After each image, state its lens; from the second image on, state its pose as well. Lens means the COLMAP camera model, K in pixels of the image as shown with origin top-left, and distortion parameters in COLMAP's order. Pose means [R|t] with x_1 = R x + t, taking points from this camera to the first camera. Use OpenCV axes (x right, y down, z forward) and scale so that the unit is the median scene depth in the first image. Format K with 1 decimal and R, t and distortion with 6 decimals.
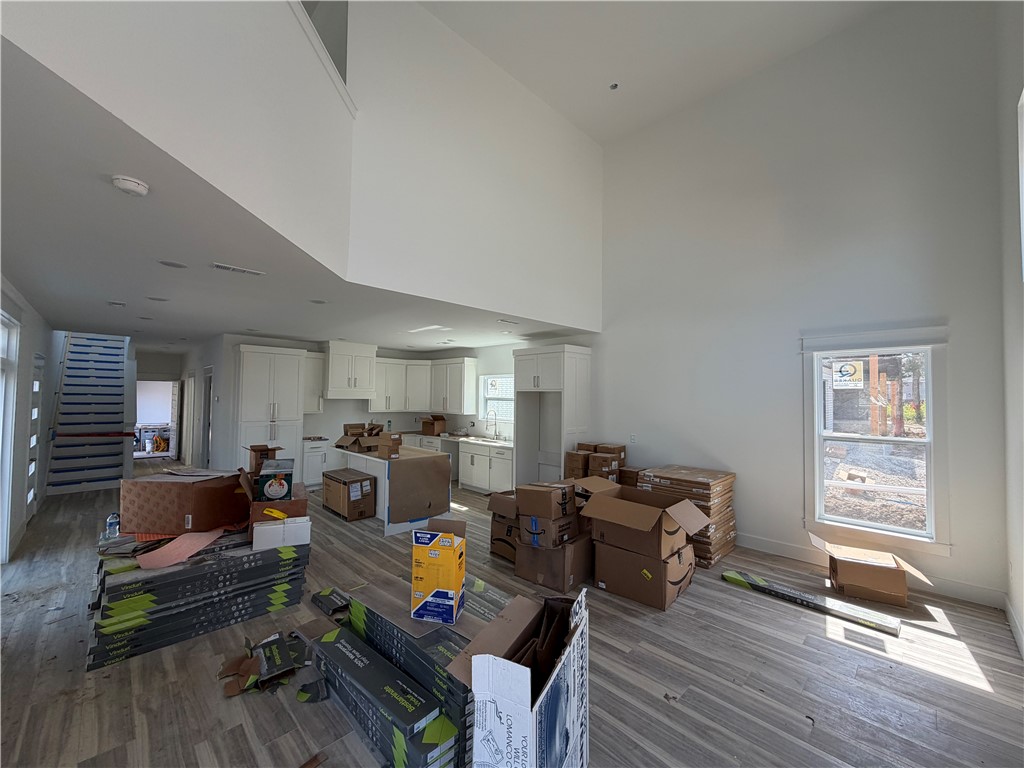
lens RADIAL K [[407.8, 0, 507.5], [0, 407.8, 385.0], [0, 0, 1]] dist [0.000295, -0.000180]
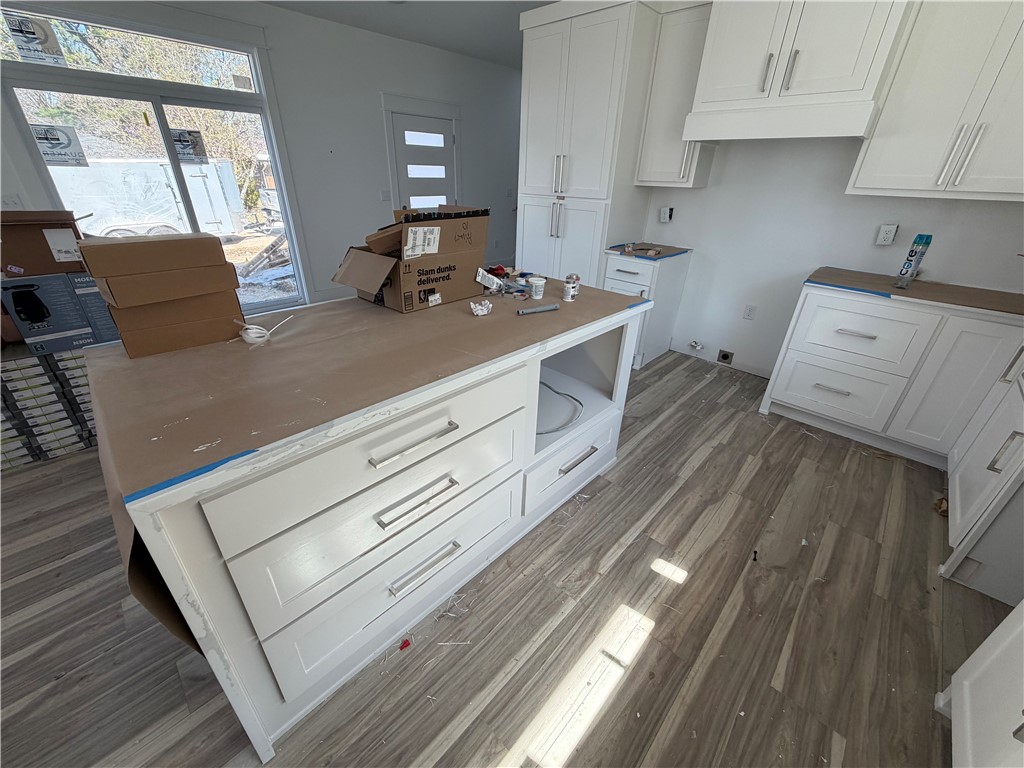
lens RADIAL K [[407.8, 0, 507.4], [0, 407.8, 384.6], [0, 0, 1]] dist [0.000295, -0.000180]
pose [[0.026419, 0.451510, -0.891875, -0.035006], [0.004478, 0.892124, 0.451769, 0.068242], [0.999641, -0.015929, 0.021547, 0.919142]]
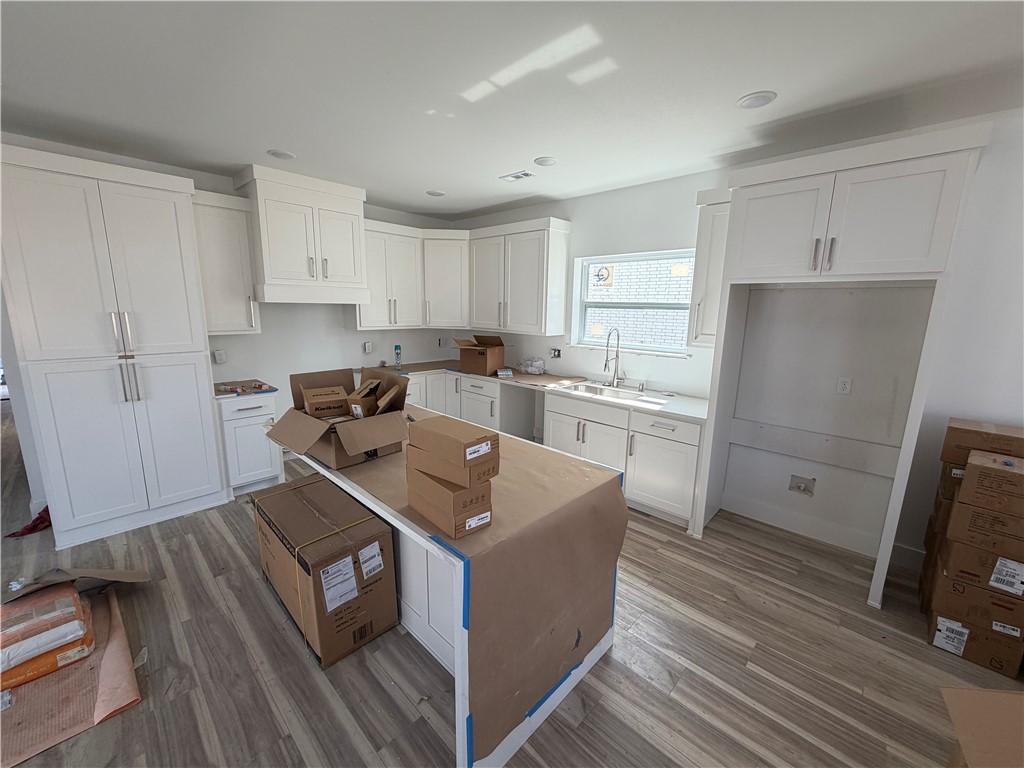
lens RADIAL K [[407.8, 0, 507.1], [0, 407.8, 383.1], [0, 0, 1]] dist [0.000295, -0.000180]
pose [[0.999586, 0.000146, 0.028757, -0.201262], [-0.006357, 0.976376, 0.215987, 0.023933], [-0.028046, -0.216081, 0.975973, 0.578341]]
